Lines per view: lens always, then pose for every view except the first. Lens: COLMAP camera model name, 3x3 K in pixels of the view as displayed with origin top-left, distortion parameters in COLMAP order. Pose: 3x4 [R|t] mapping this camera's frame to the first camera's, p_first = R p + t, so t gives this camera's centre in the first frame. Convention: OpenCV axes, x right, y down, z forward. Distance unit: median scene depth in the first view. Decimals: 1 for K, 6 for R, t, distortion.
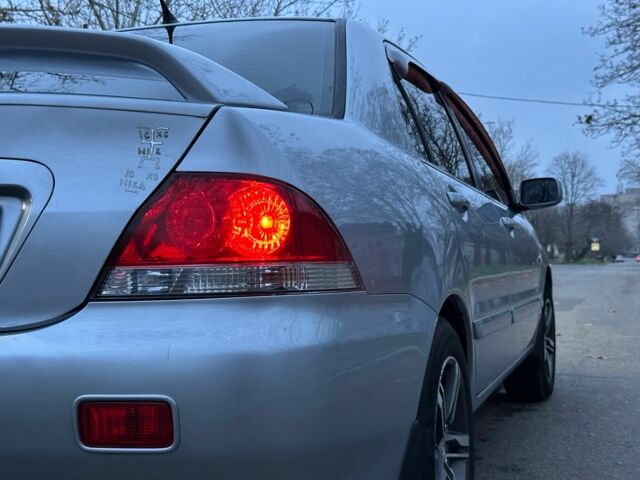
lens RADIAL K [[937.2, 0, 320.0], [0, 937.2, 240.0], [0, 0, 1]] dist [0.215111, 0.003070]
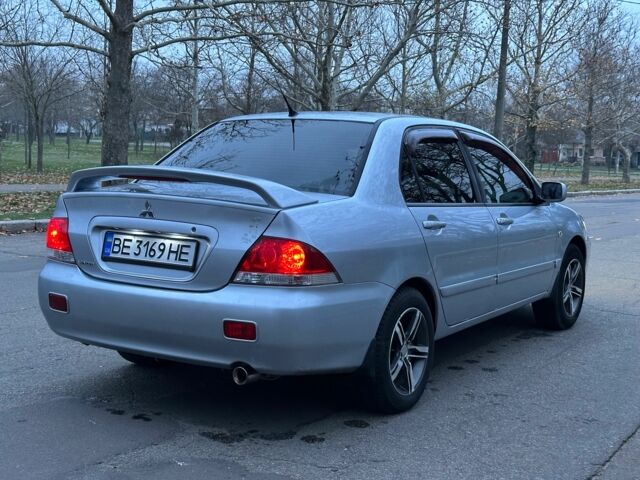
lens RADIAL K [[937.2, 0, 320.0], [0, 937.2, 240.0], [0, 0, 1]] dist [0.215111, 0.003070]
pose [[0.975418, 0.060051, -0.212024, 0.528505], [-0.037171, 0.993203, 0.110300, -0.339790], [0.217207, -0.099708, 0.971020, -1.410247]]
